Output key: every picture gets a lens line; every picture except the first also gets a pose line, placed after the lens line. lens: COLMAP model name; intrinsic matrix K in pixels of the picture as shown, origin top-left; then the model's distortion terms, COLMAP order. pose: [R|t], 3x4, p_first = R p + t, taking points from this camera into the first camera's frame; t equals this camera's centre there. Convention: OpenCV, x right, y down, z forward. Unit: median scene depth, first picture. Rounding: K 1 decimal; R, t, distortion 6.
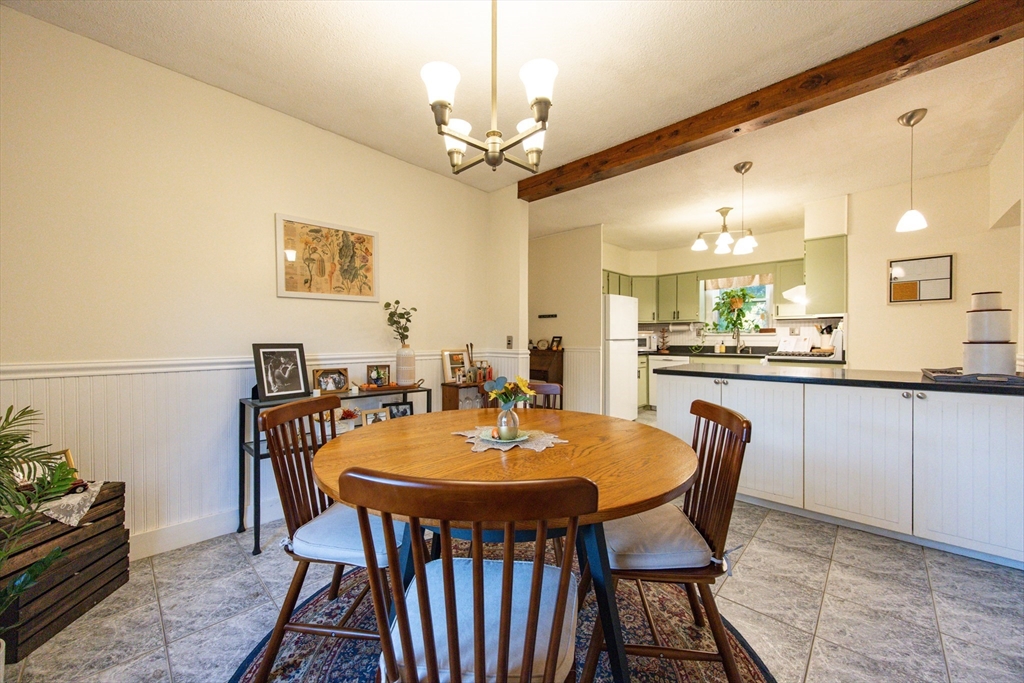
lens RADIAL K [[385.8, 0, 513.1], [0, 385.8, 340.2], [0, 0, 1]] dist [0.003560, 0.000190]
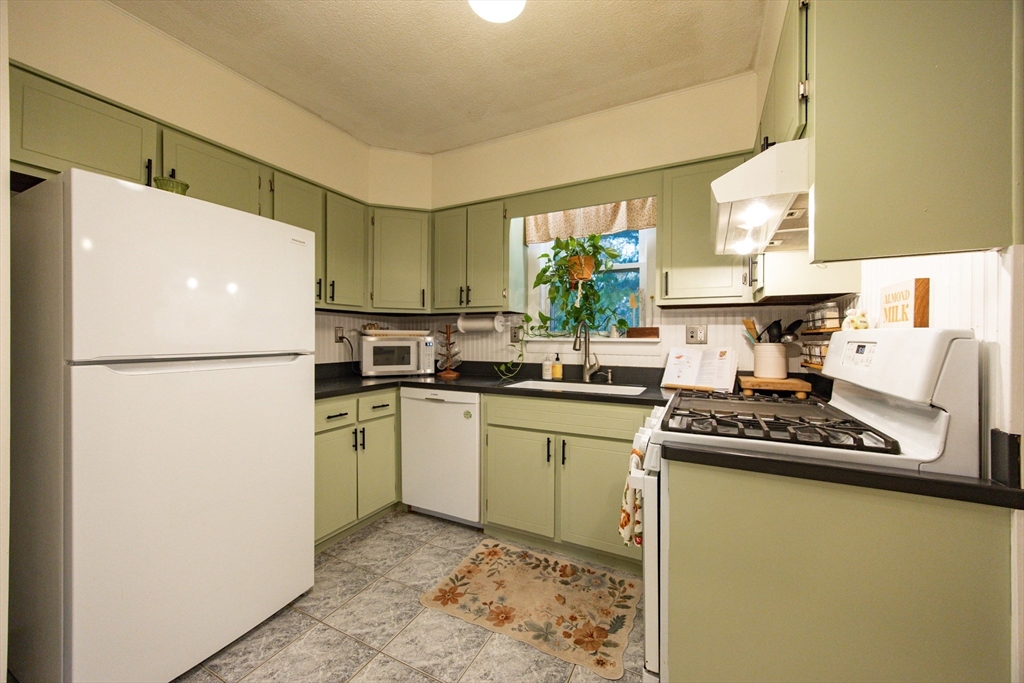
lens RADIAL K [[385.8, 0, 514.1], [0, 385.8, 340.5], [0, 0, 1]] dist [0.003560, 0.000190]
pose [[0.965413, 0.005403, 0.260669, 0.373992], [-0.006356, 0.999976, 0.002812, -0.014919], [-0.260648, -0.004372, 0.965424, 0.571062]]
